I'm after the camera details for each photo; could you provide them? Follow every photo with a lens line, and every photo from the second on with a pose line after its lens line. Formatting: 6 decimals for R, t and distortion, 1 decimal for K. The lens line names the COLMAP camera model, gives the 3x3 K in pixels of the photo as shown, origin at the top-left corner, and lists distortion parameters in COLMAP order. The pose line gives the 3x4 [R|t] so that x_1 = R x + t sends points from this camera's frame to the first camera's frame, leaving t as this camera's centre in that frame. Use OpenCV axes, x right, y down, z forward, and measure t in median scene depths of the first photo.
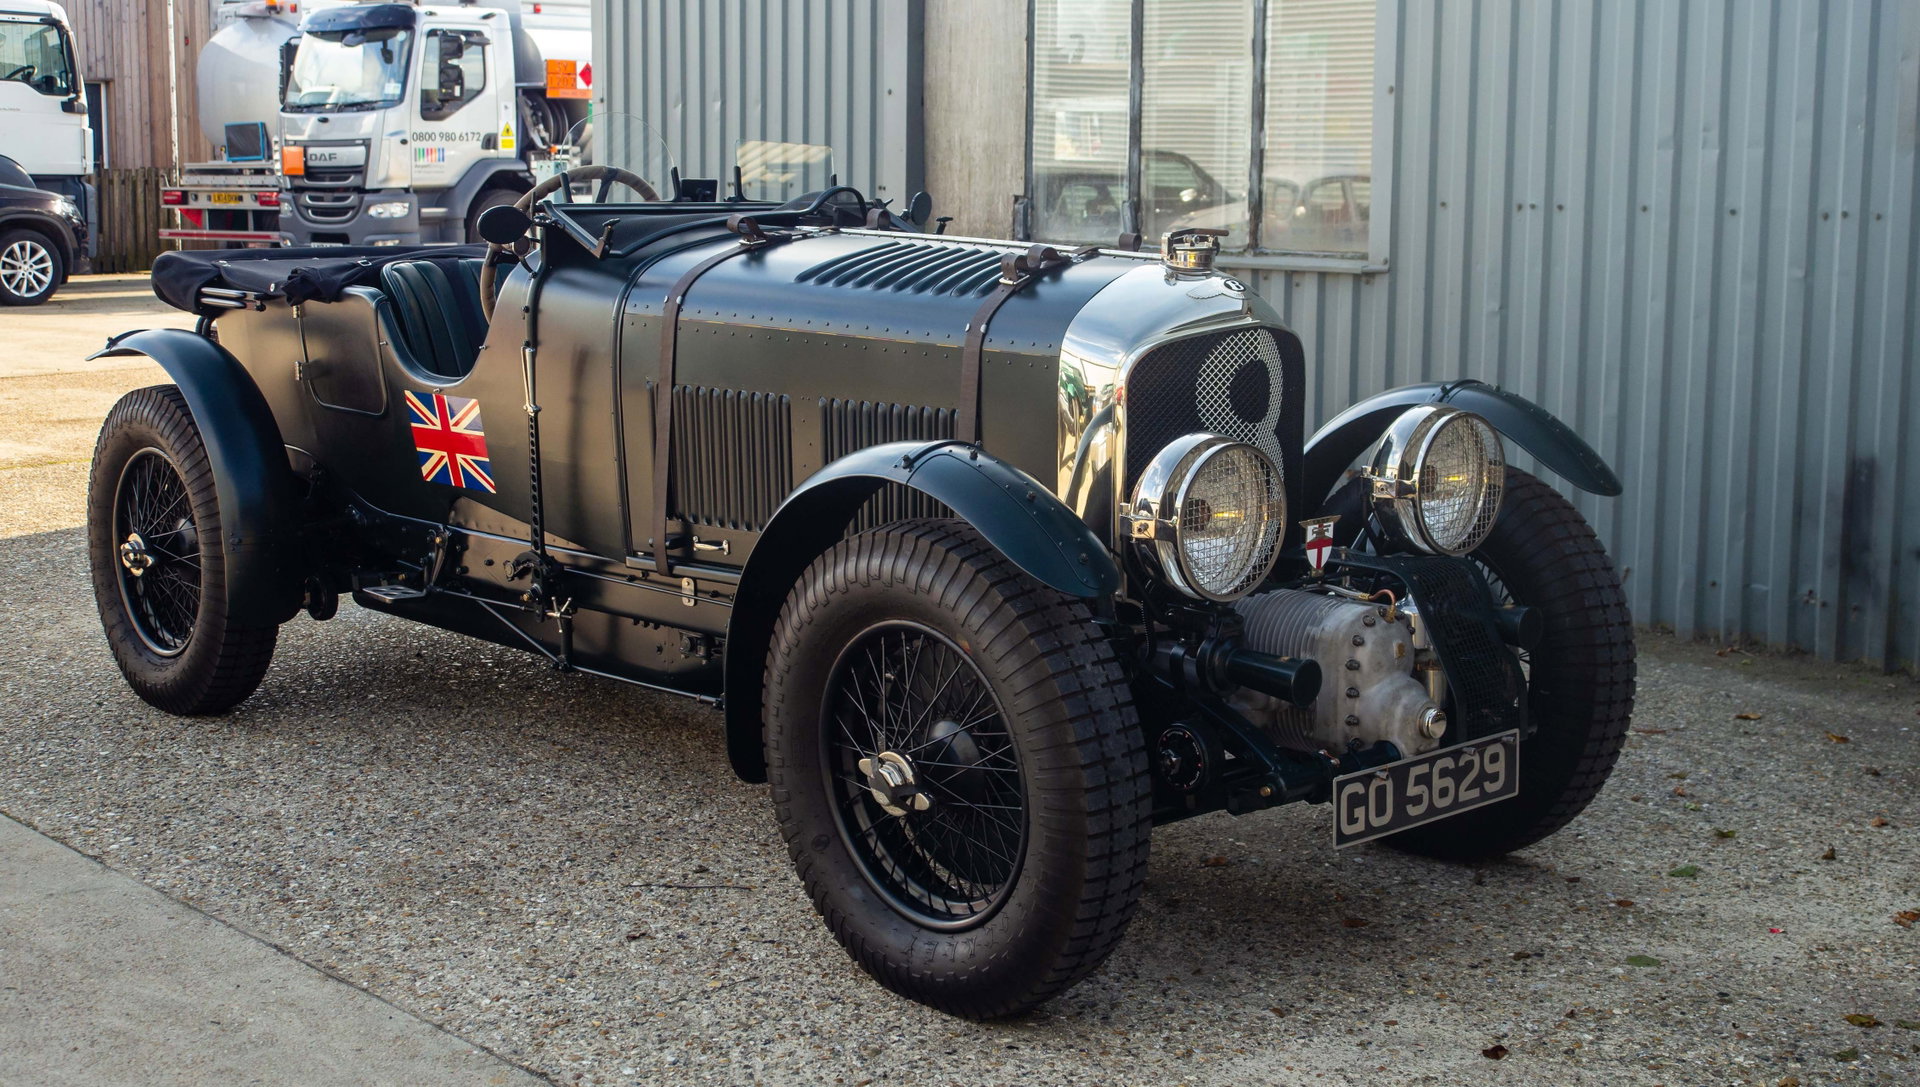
lens RADIAL K [[2419.6, 0, 1002.3], [0, 2419.6, 472.5], [0, 0, 1]] dist [0.004538, 0.000000]
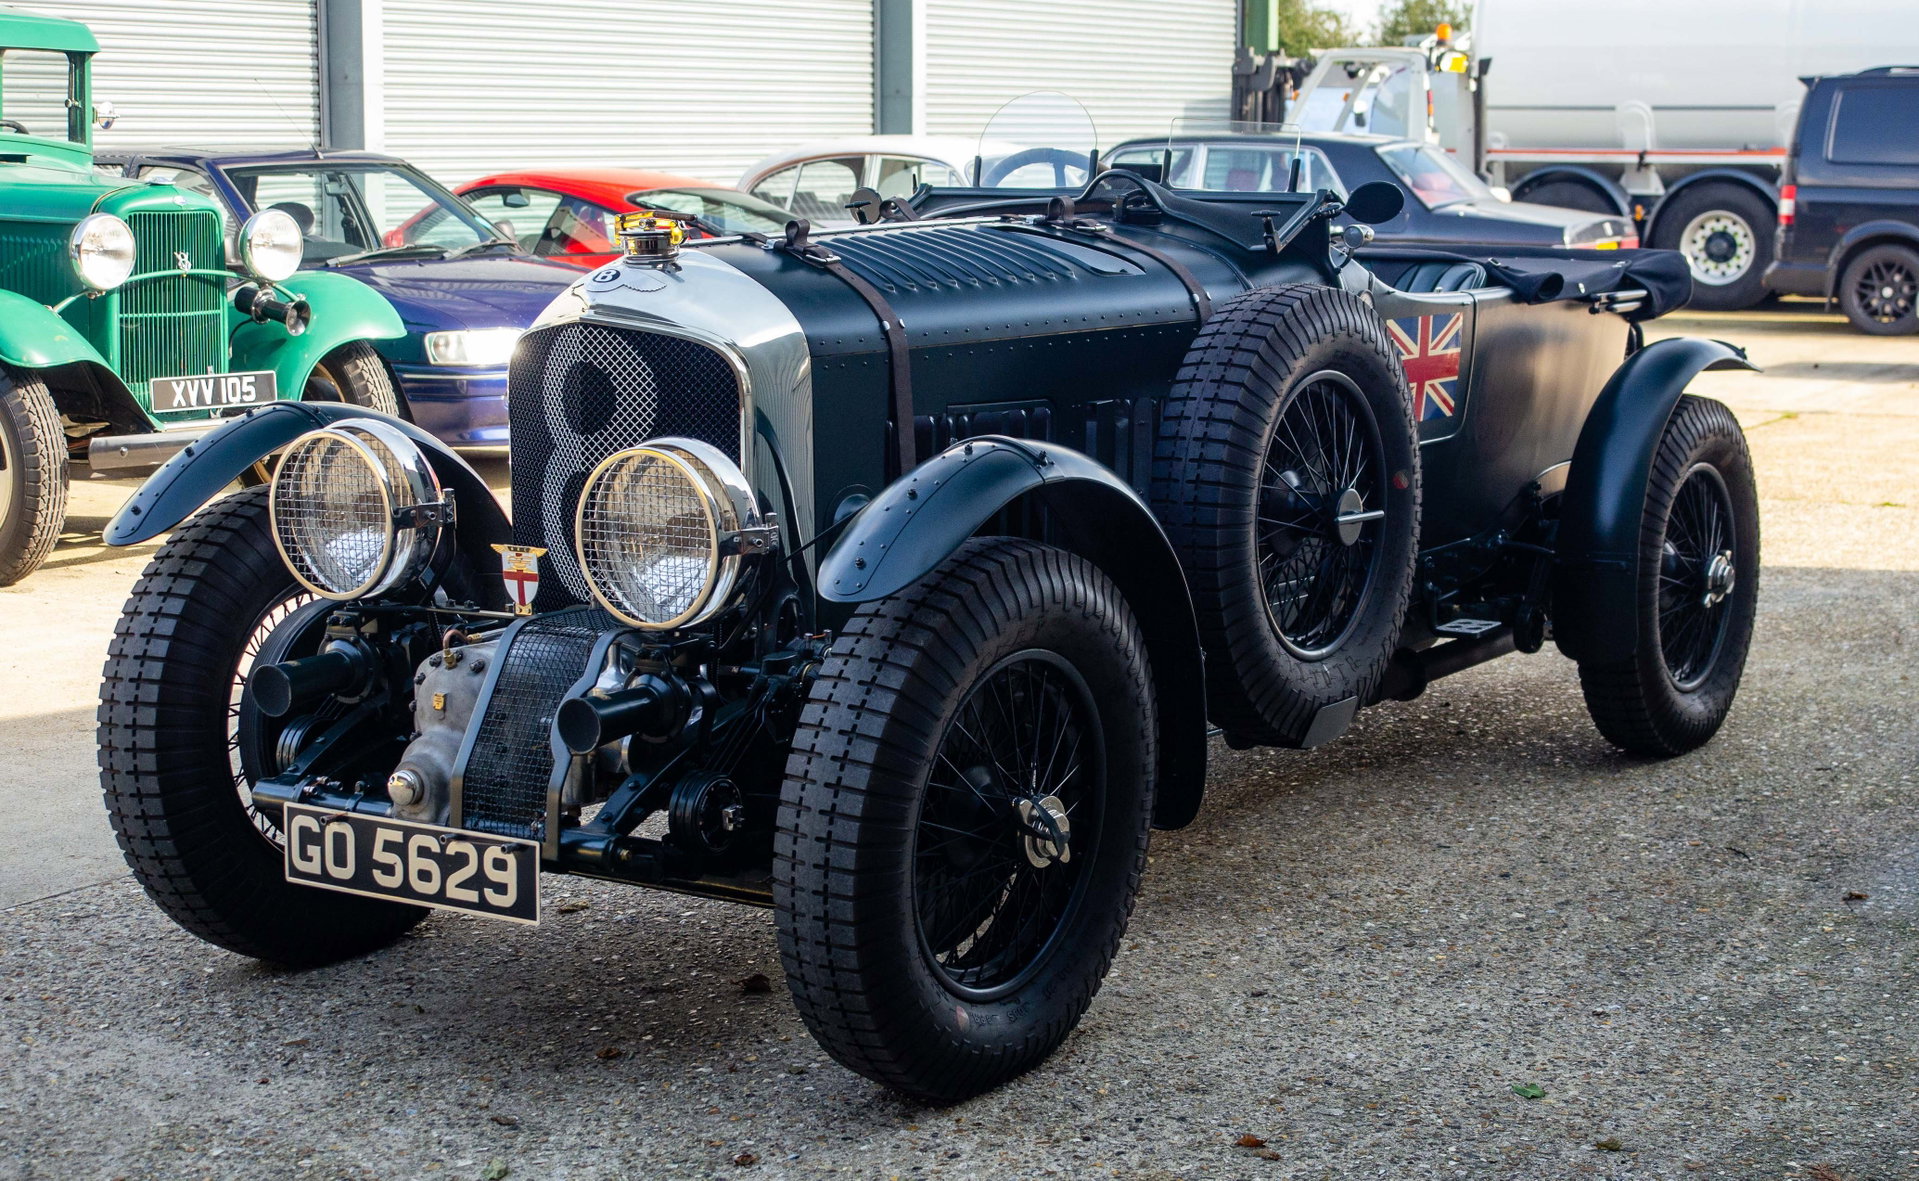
lens RADIAL K [[2886.6, 0, 1039.8], [0, 2886.6, 542.1], [0, 0, 1]] dist [0.024709, 0.000000]
pose [[0.253425, 0.121496, -0.959695, 1.039802], [-0.124287, 0.987948, 0.092253, -0.089563], [0.959337, 0.095899, 0.265471, 0.809035]]
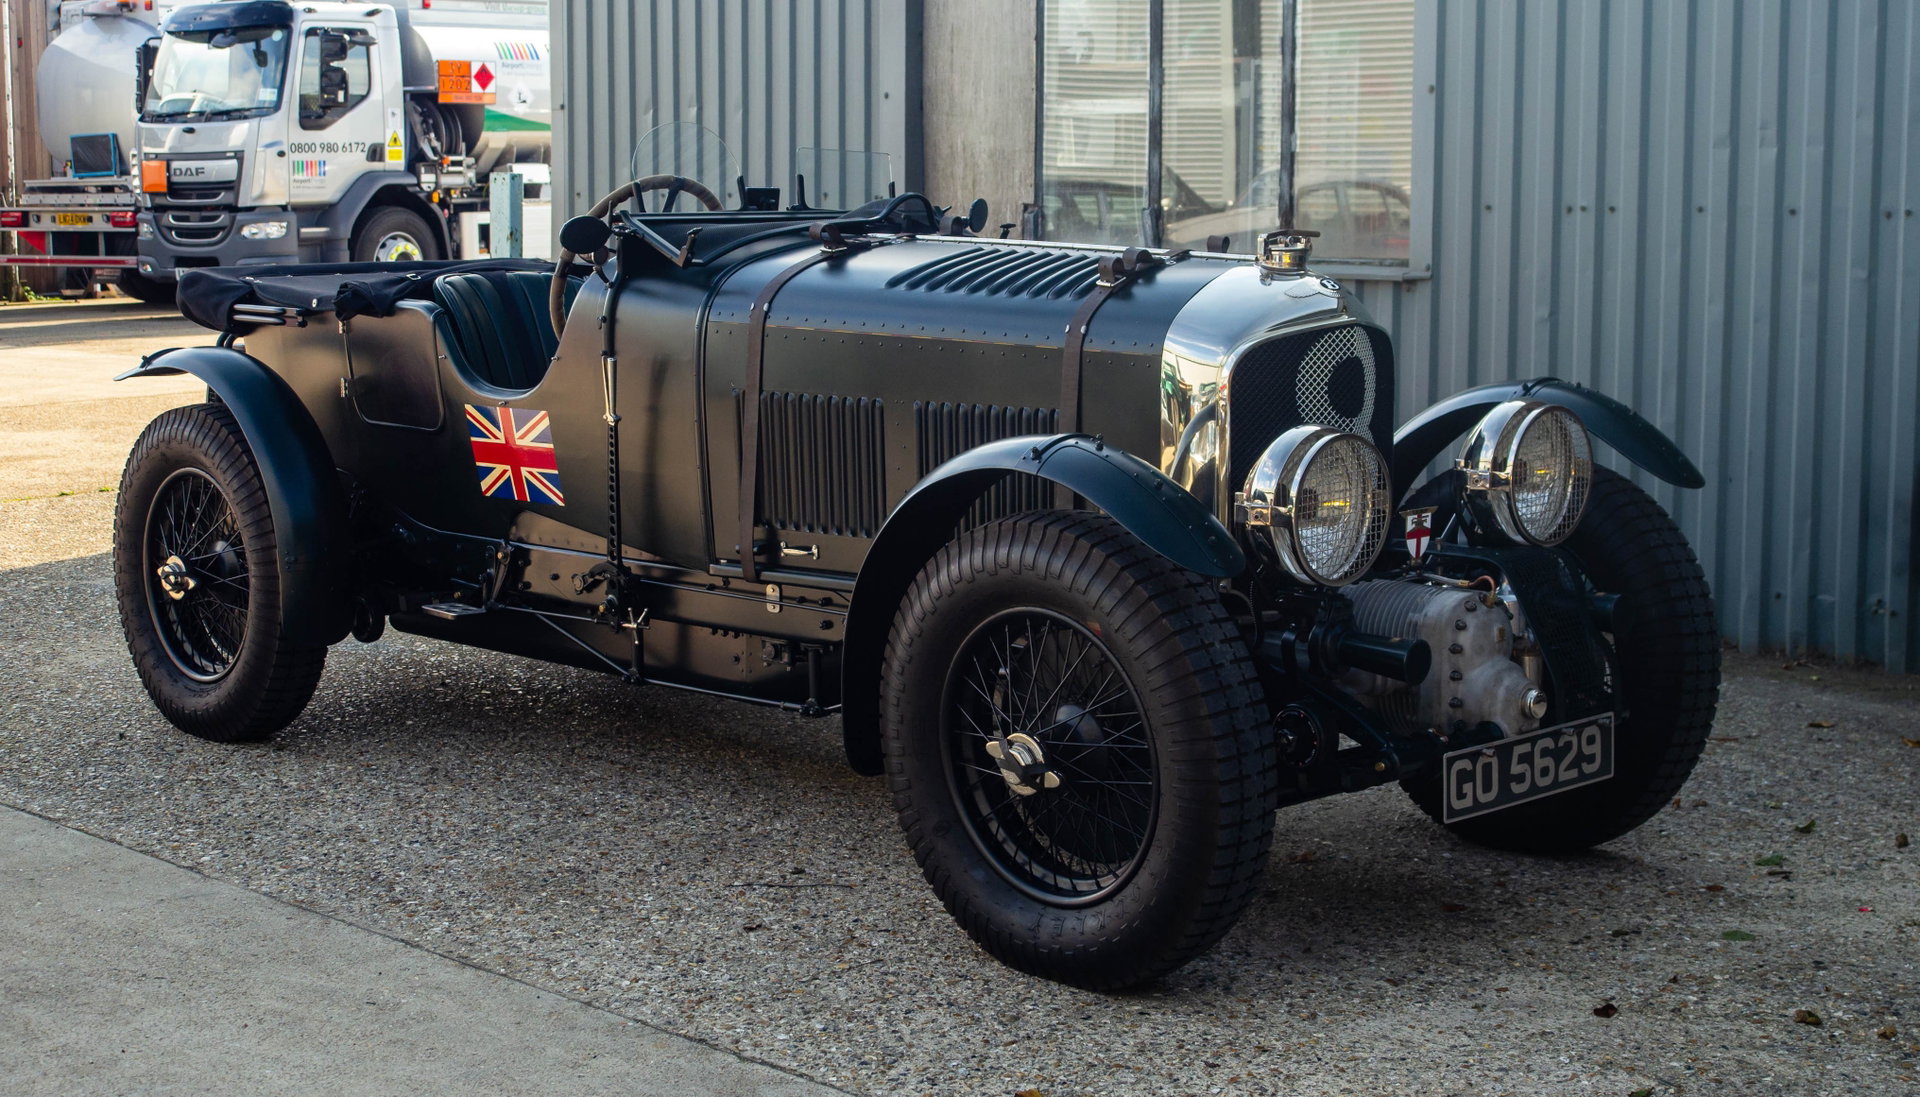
lens RADIAL K [[2795.0, 0, 947.9], [0, 2795.0, 481.9], [0, 0, 1]] dist [0.005684, 0.000000]
pose [[0.999870, -0.011353, 0.011477, -0.073860], [0.011541, 0.999799, -0.016419, 0.022013], [-0.011288, 0.016549, 0.999799, -0.168008]]
